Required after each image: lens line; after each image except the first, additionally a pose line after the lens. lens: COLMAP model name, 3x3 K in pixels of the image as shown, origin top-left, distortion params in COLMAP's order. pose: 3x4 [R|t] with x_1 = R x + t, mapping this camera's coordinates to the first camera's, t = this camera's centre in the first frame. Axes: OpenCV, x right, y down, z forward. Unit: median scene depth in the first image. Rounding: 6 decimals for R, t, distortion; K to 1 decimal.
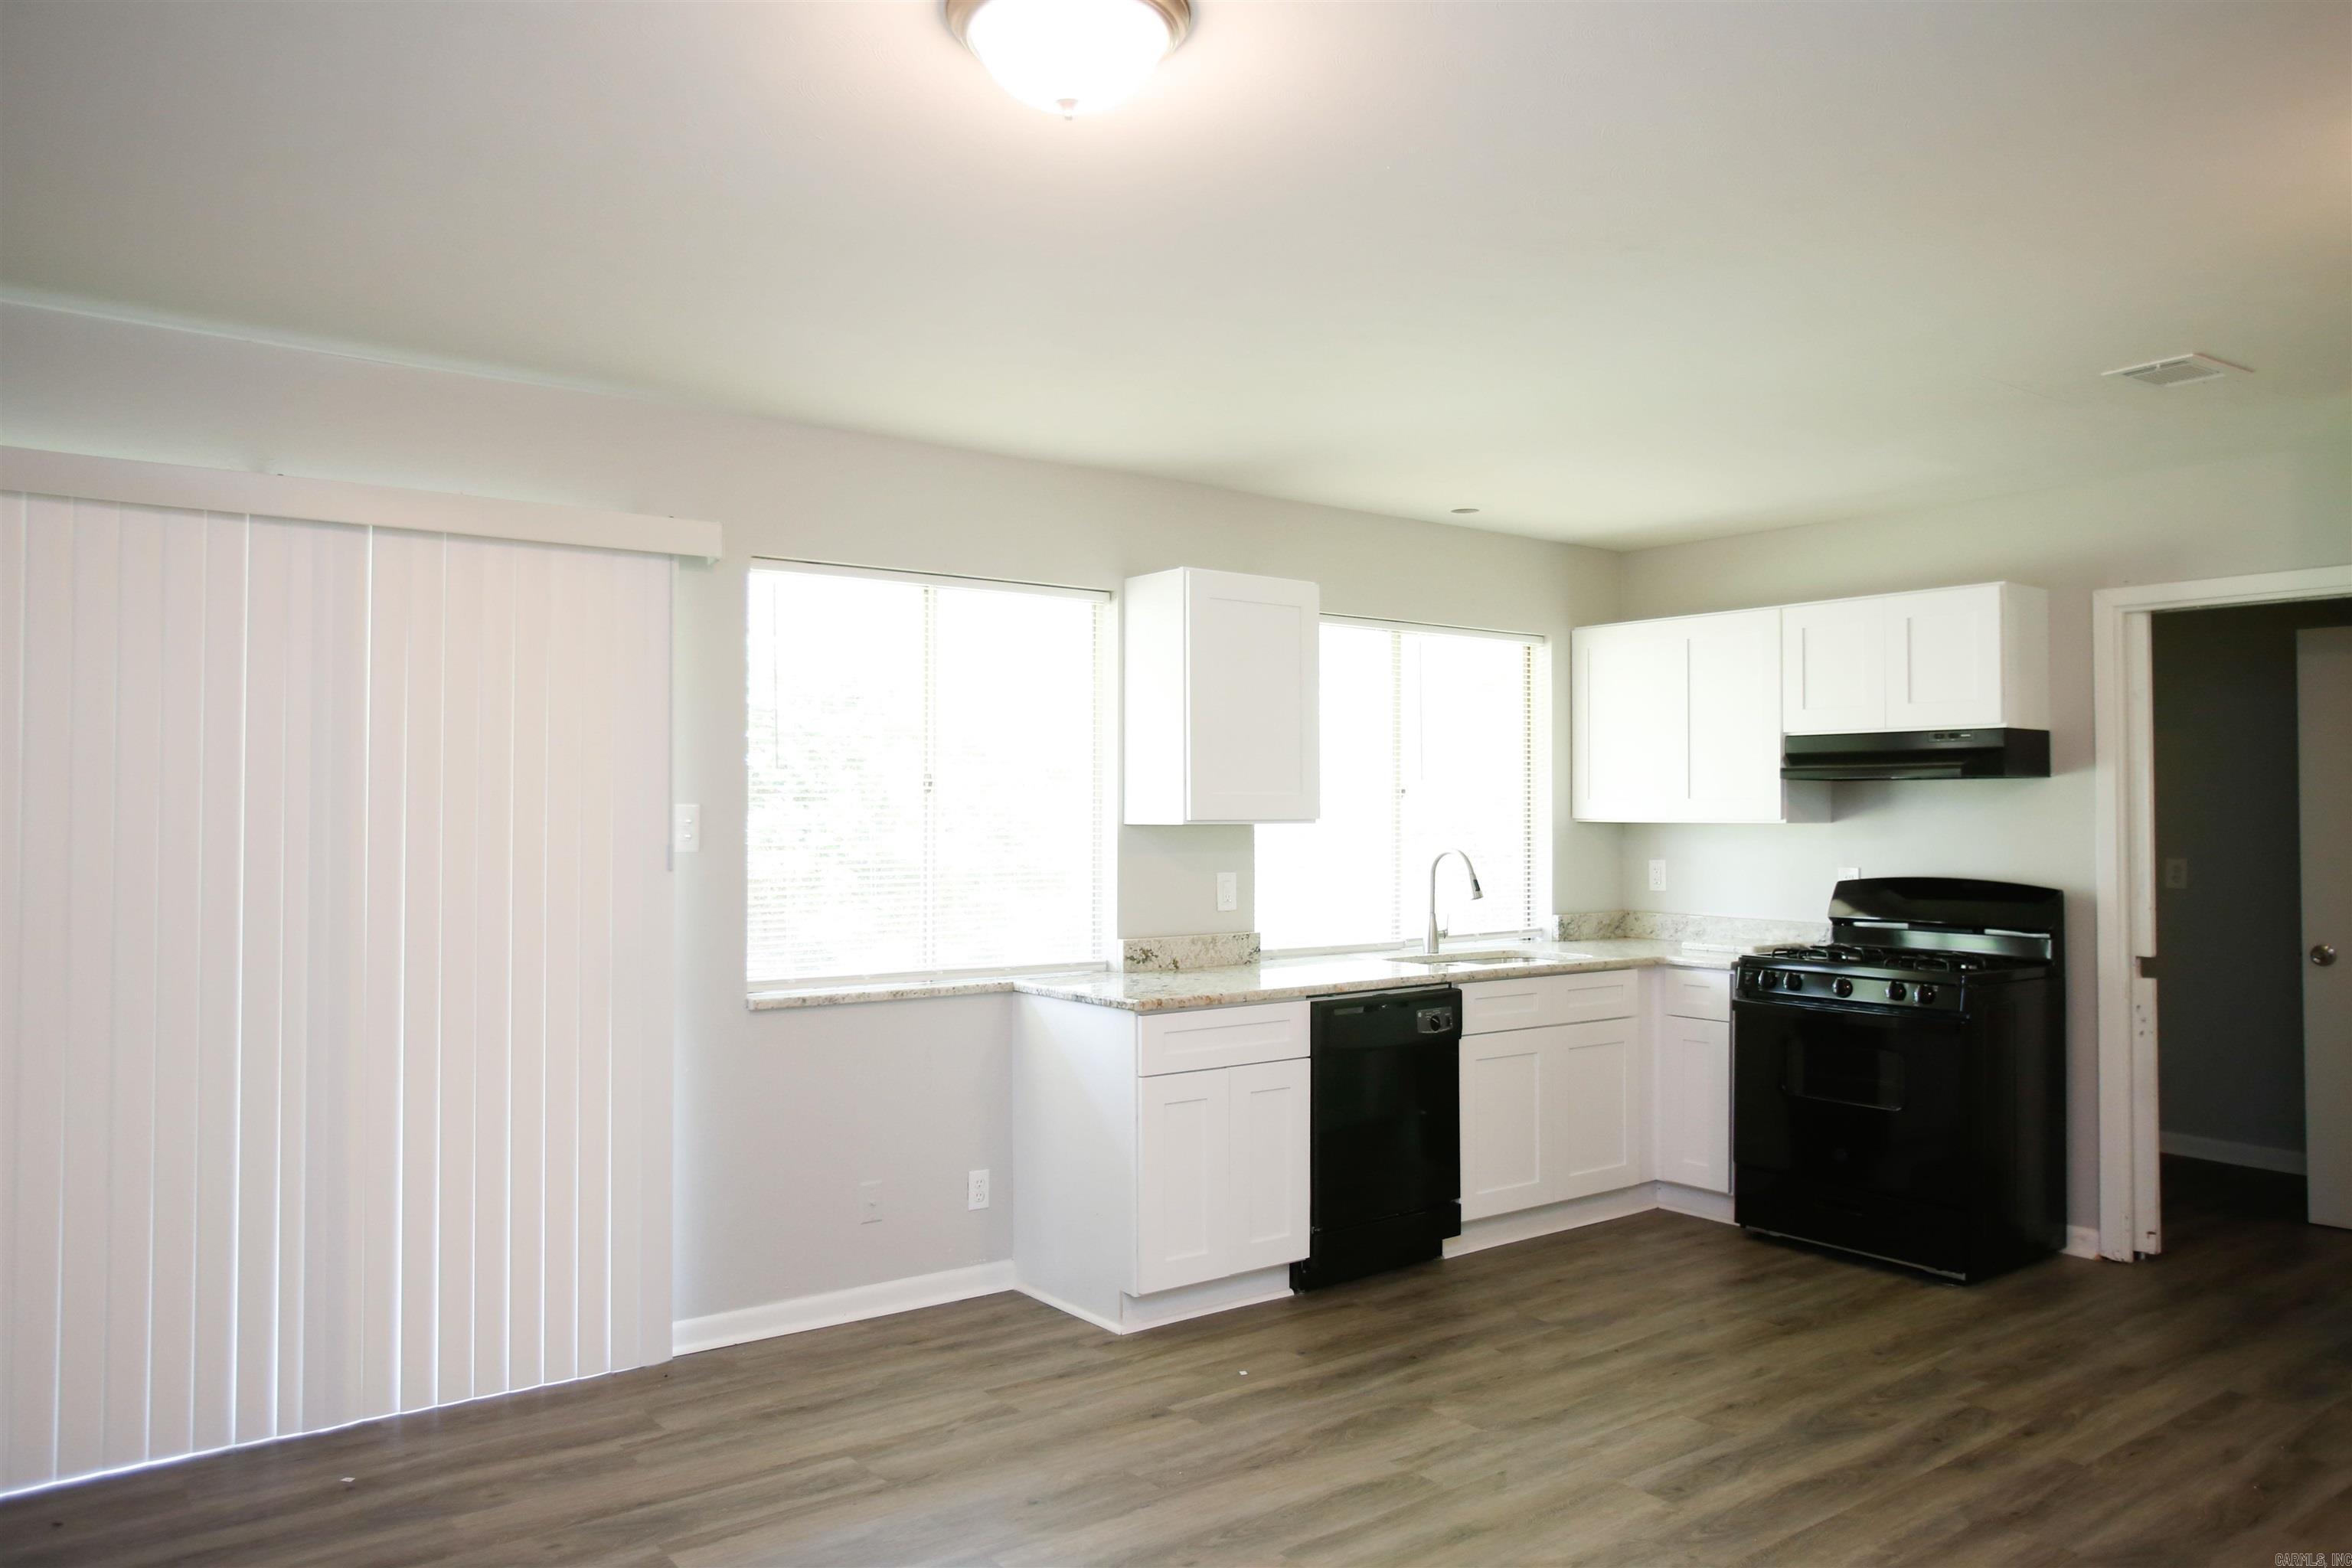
lens RADIAL K [[1655.0, 0, 1176.5], [0, 1655.0, 786.0], [0, 0, 1]] dist [0.005462, 0.007774]
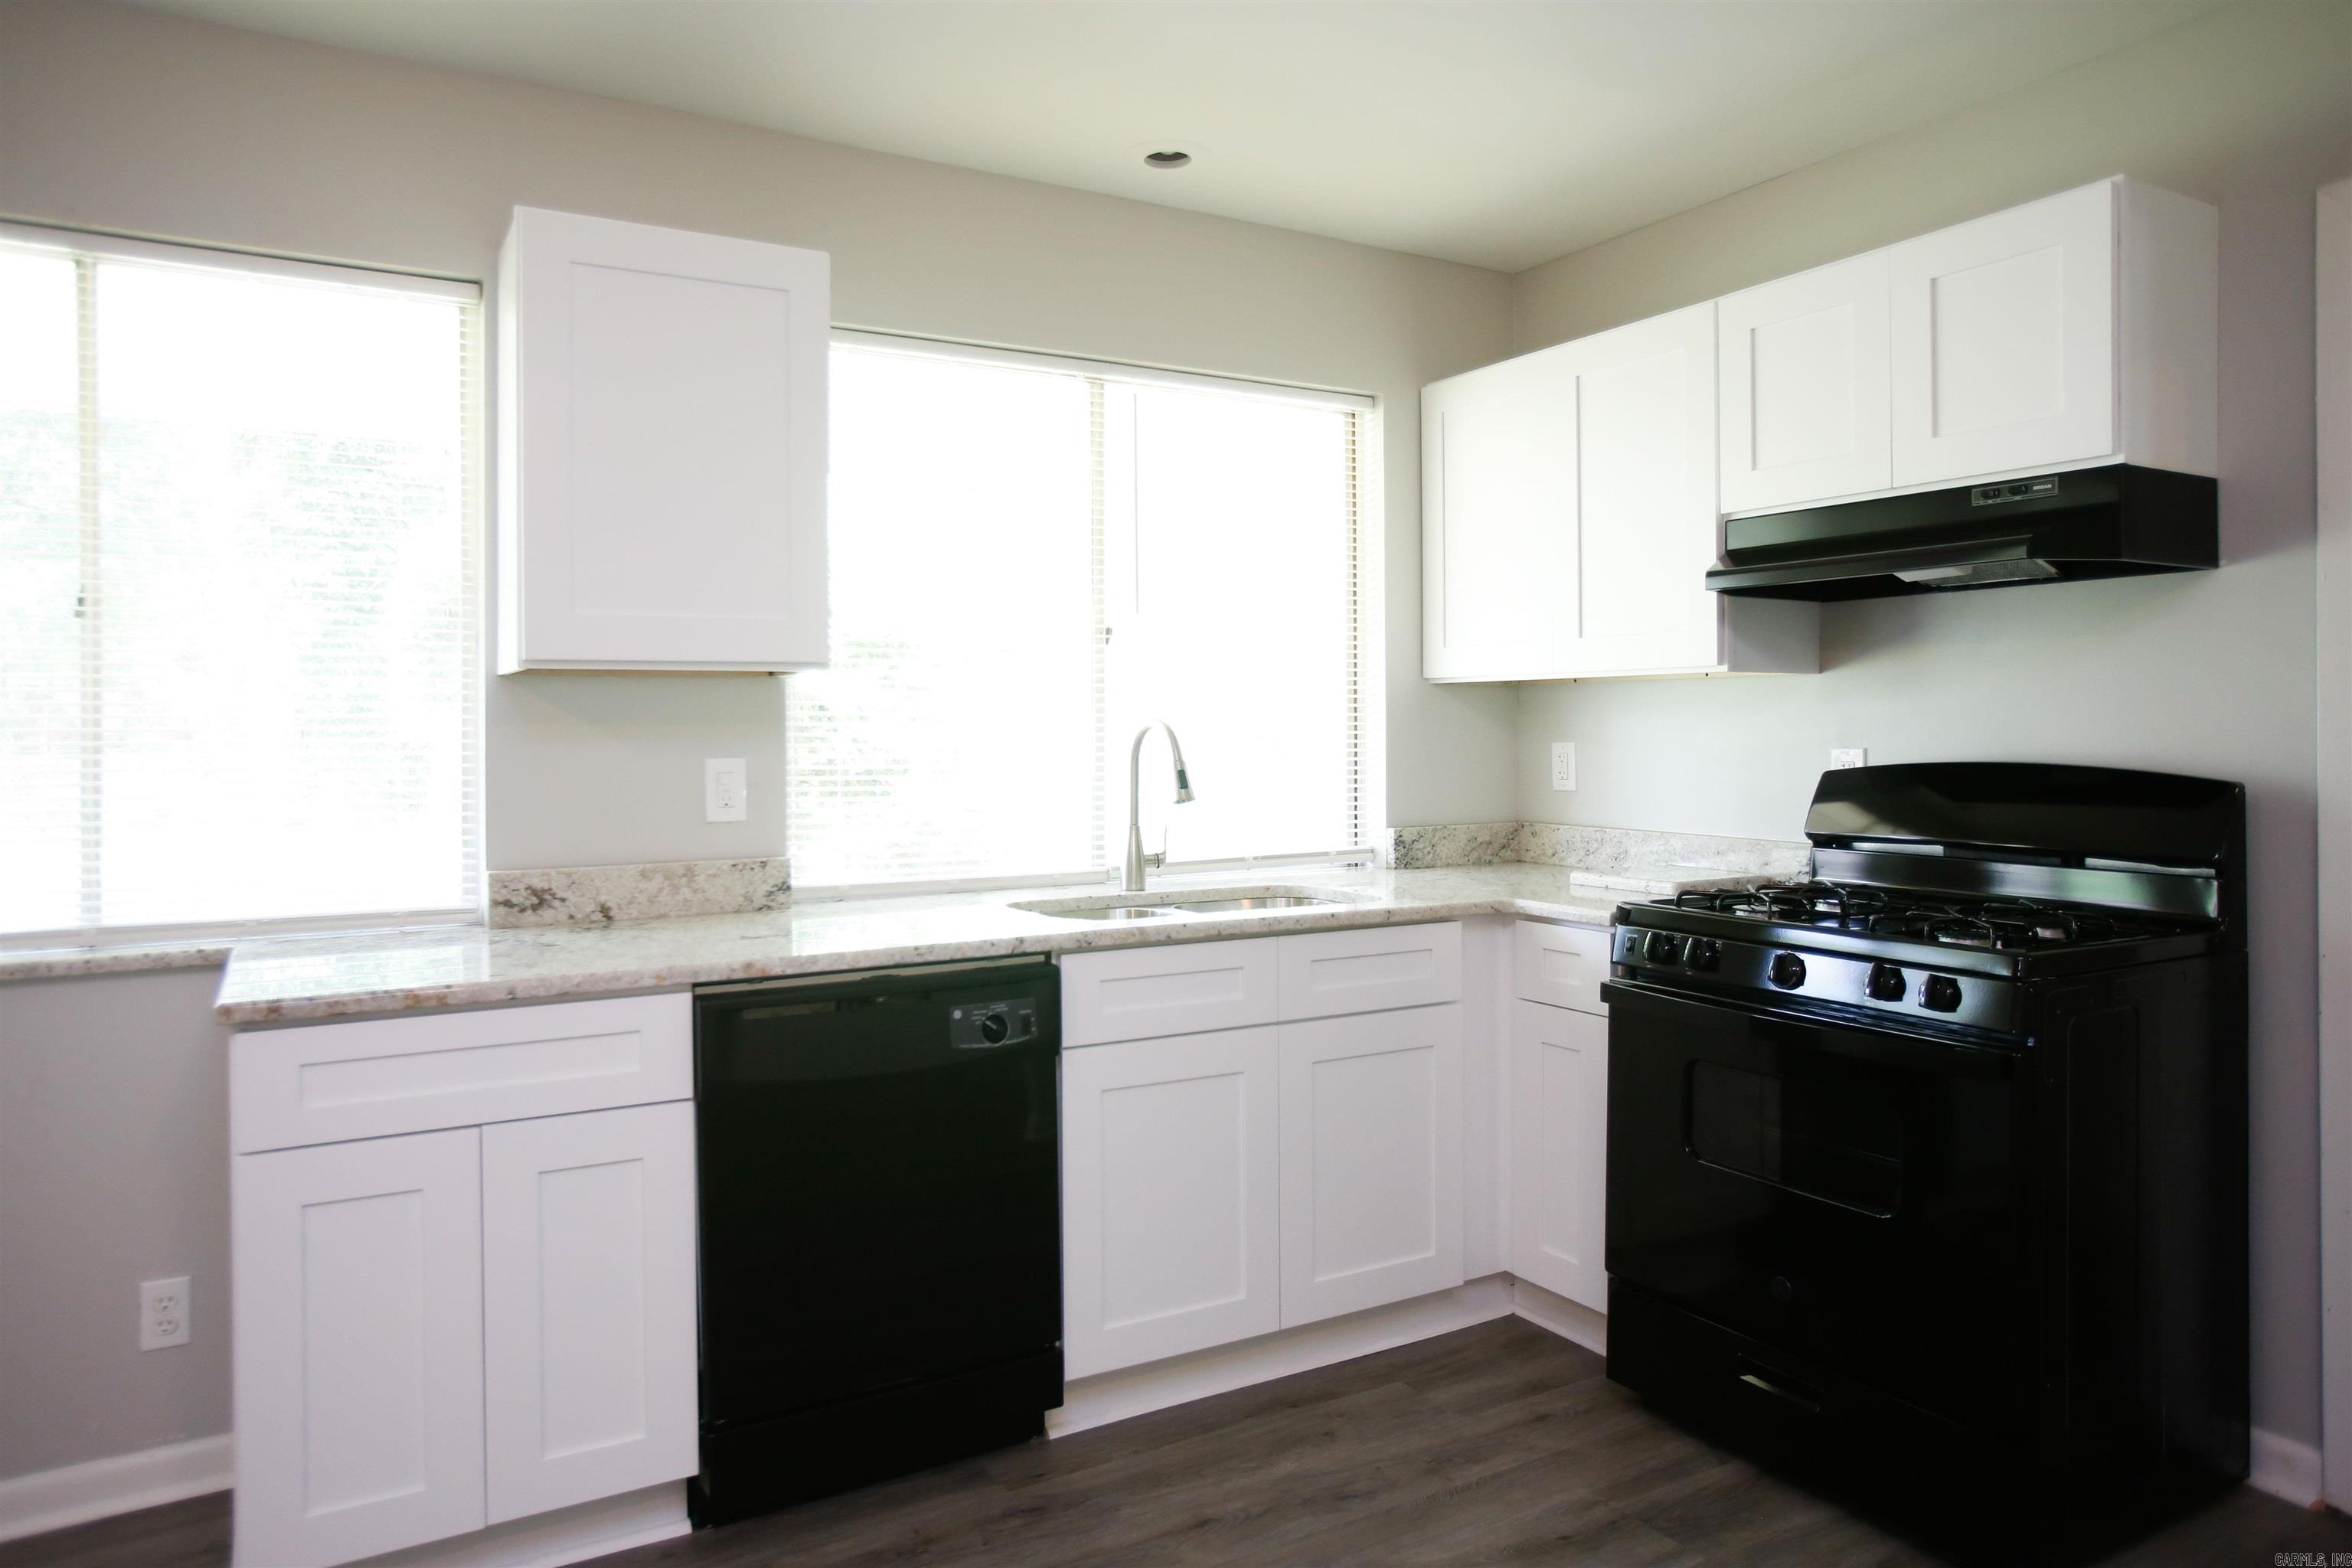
lens RADIAL K [[1537.5, 0, 1153.8], [0, 1537.5, 729.3], [0, 0, 1]] dist [0.002946, 0.003837]
pose [[0.990574, -0.007481, -0.136773, 0.261731], [0.009900, 0.999806, 0.017015, 0.034075], [0.136619, -0.018209, 0.990456, 0.474767]]
